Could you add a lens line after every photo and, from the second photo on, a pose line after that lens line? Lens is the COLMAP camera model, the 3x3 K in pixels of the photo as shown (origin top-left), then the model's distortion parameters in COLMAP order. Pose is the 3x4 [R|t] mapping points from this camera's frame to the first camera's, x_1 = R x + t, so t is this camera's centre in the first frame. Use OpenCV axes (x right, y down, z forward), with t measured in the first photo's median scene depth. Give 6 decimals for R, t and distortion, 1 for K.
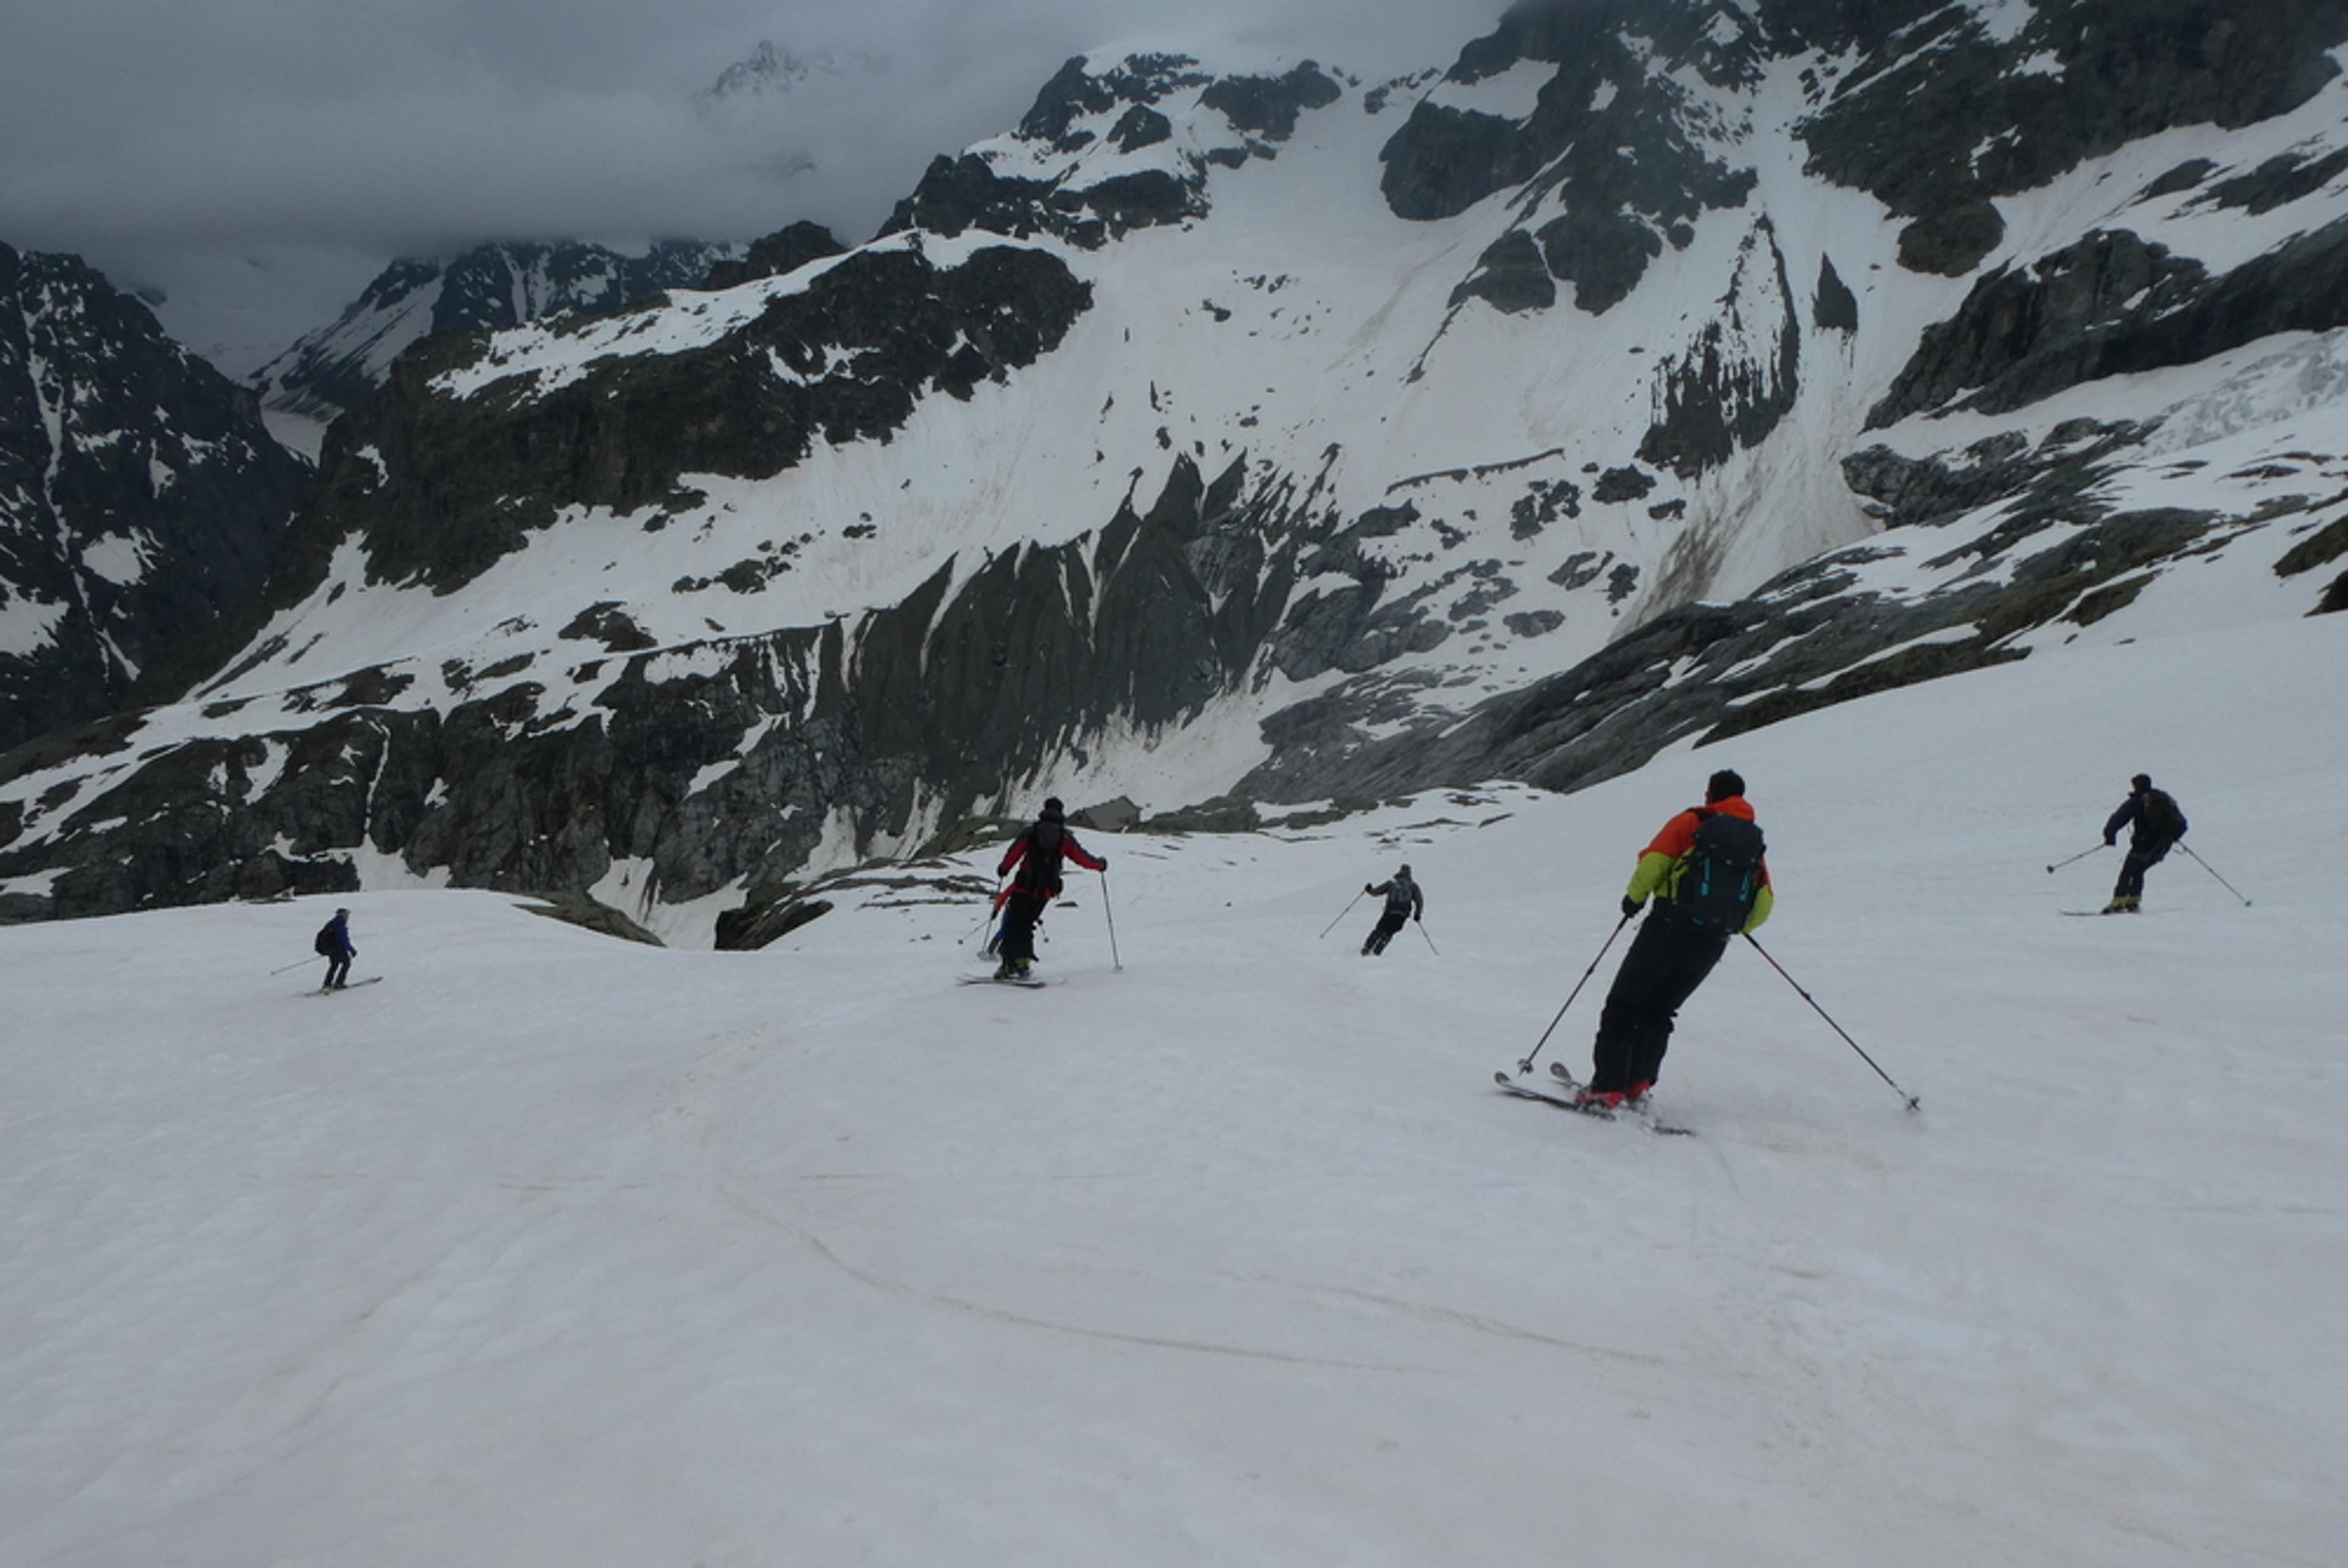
lens RADIAL K [[1729.3, 0, 1173.0], [0, 1729.3, 758.4], [0, 0, 1]] dist [0.053991, 0.002894]
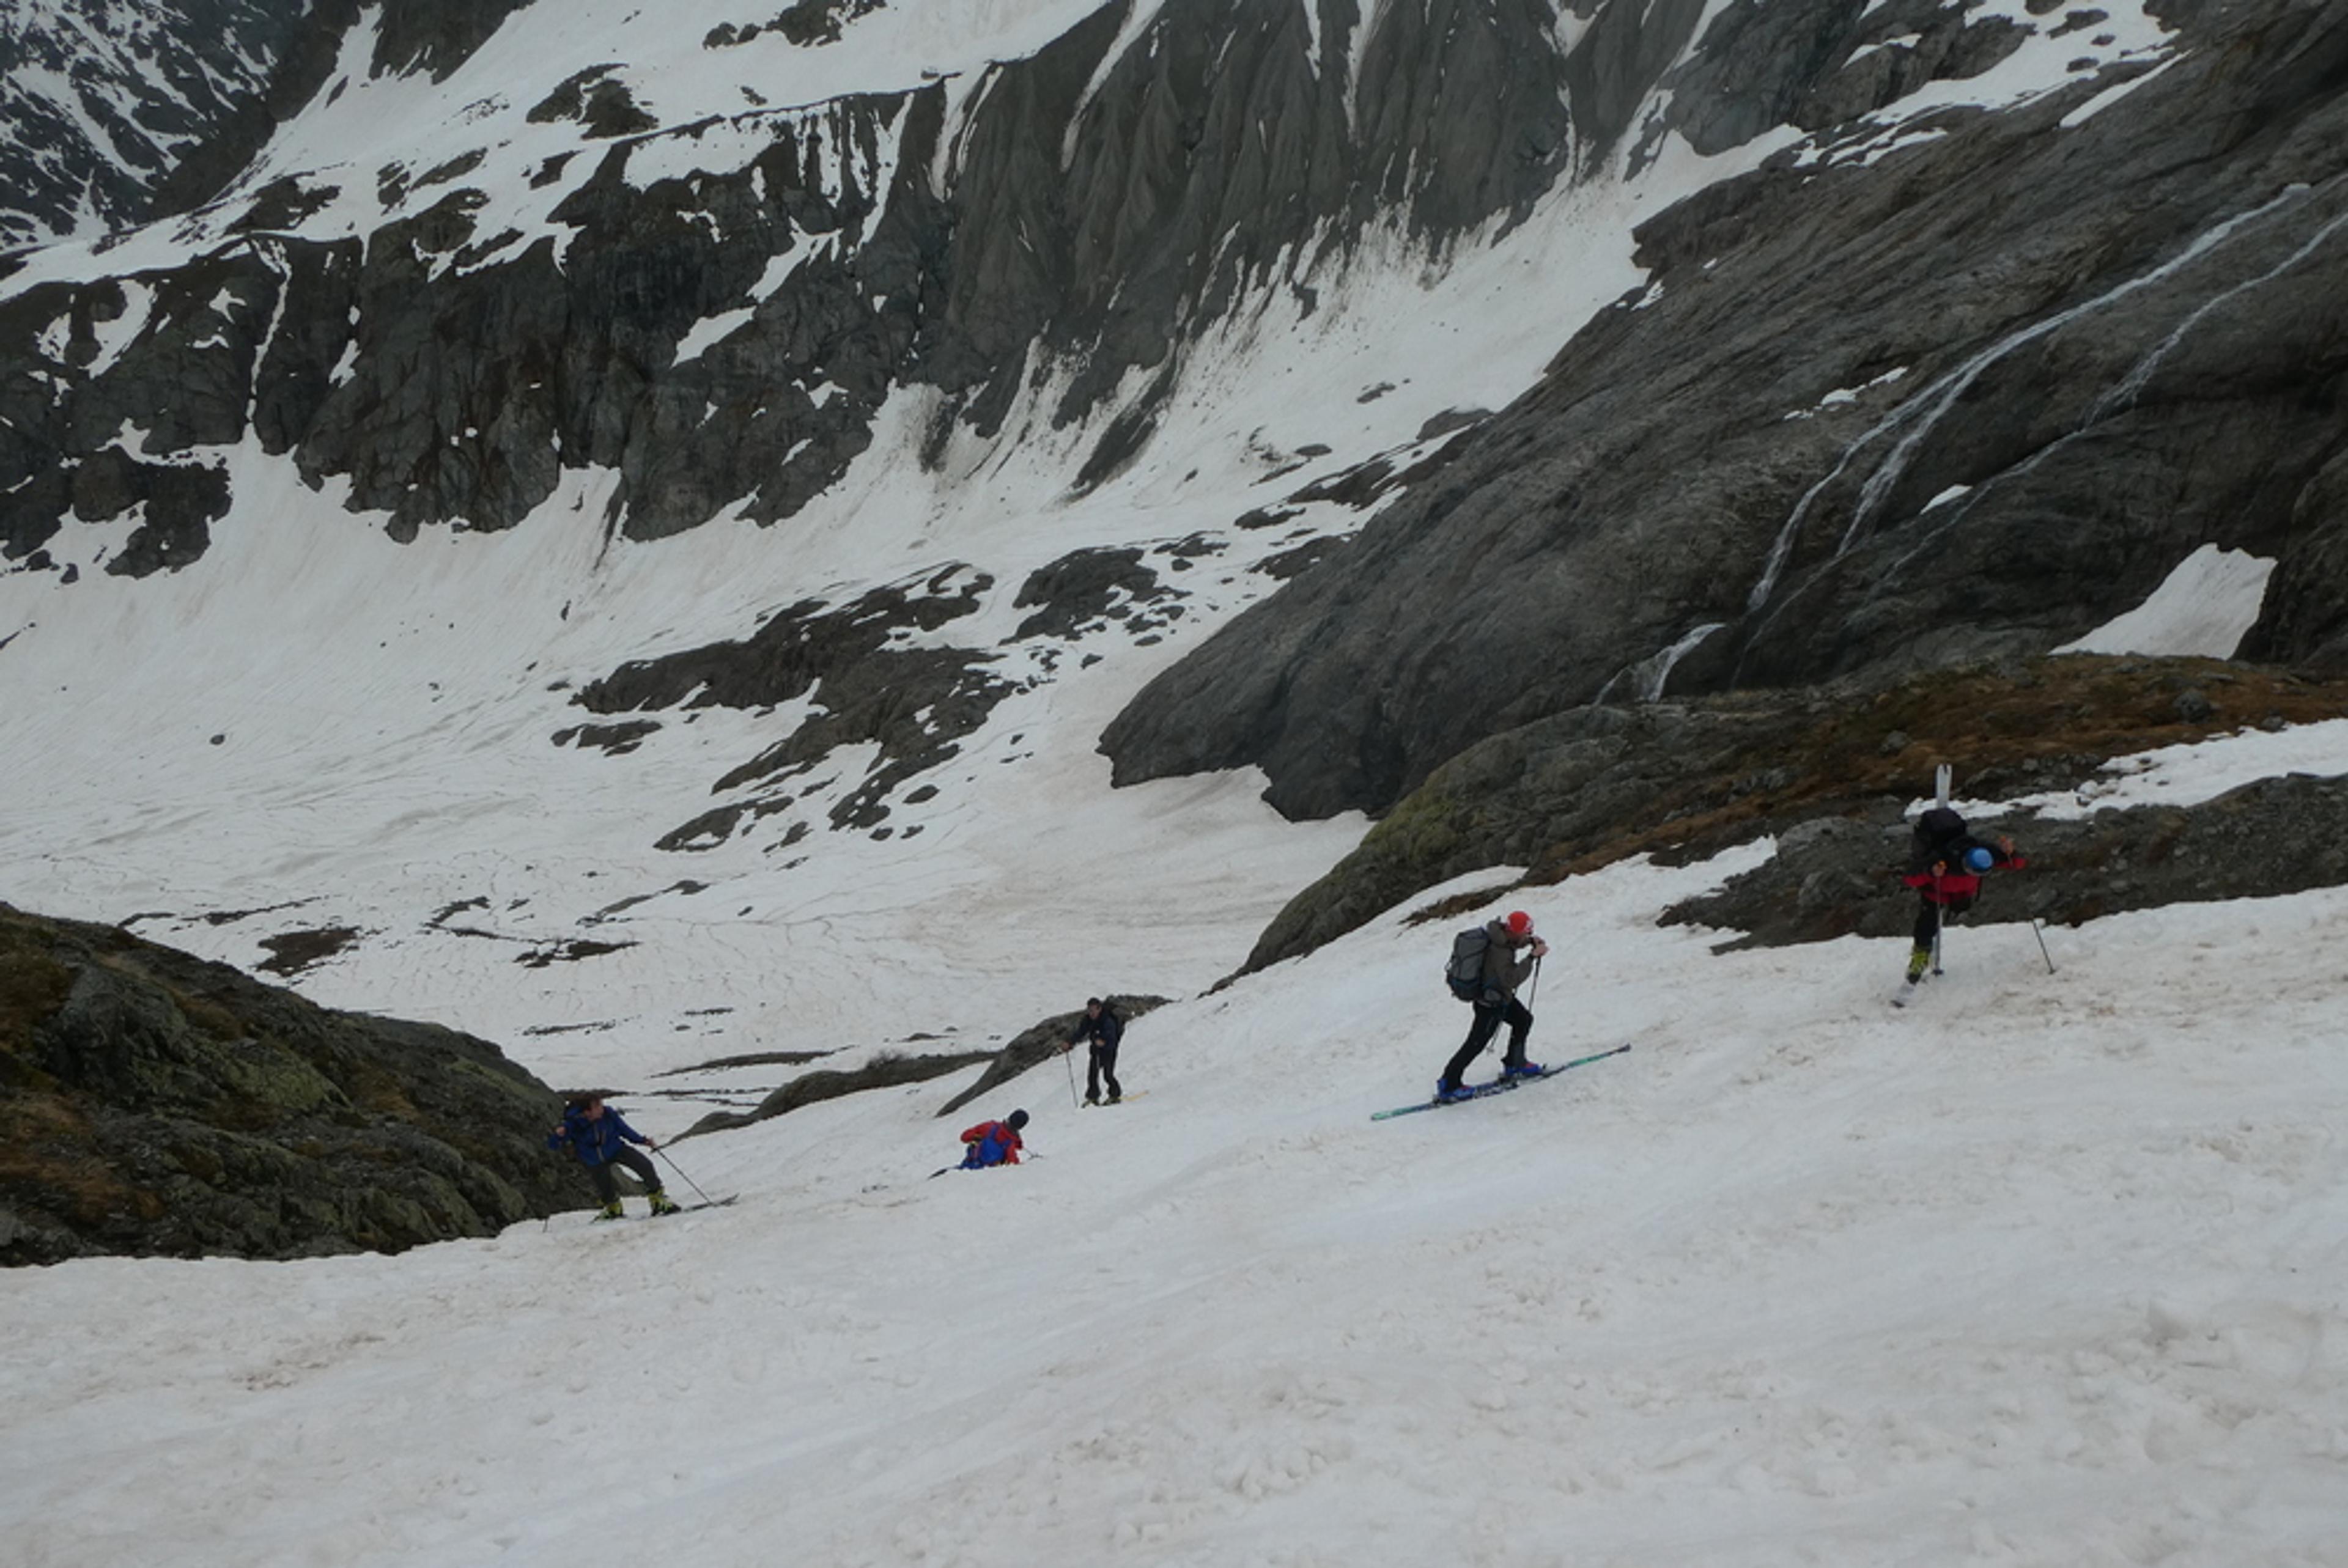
lens RADIAL K [[1729.3, 0, 1173.0], [0, 1729.3, 758.4], [0, 0, 1]] dist [0.053991, 0.002894]
pose [[0.971765, 0.045630, -0.231497, 0.035996], [0.004384, 0.977462, 0.211066, 0.021386], [0.235910, -0.206121, 0.949663, 0.324300]]
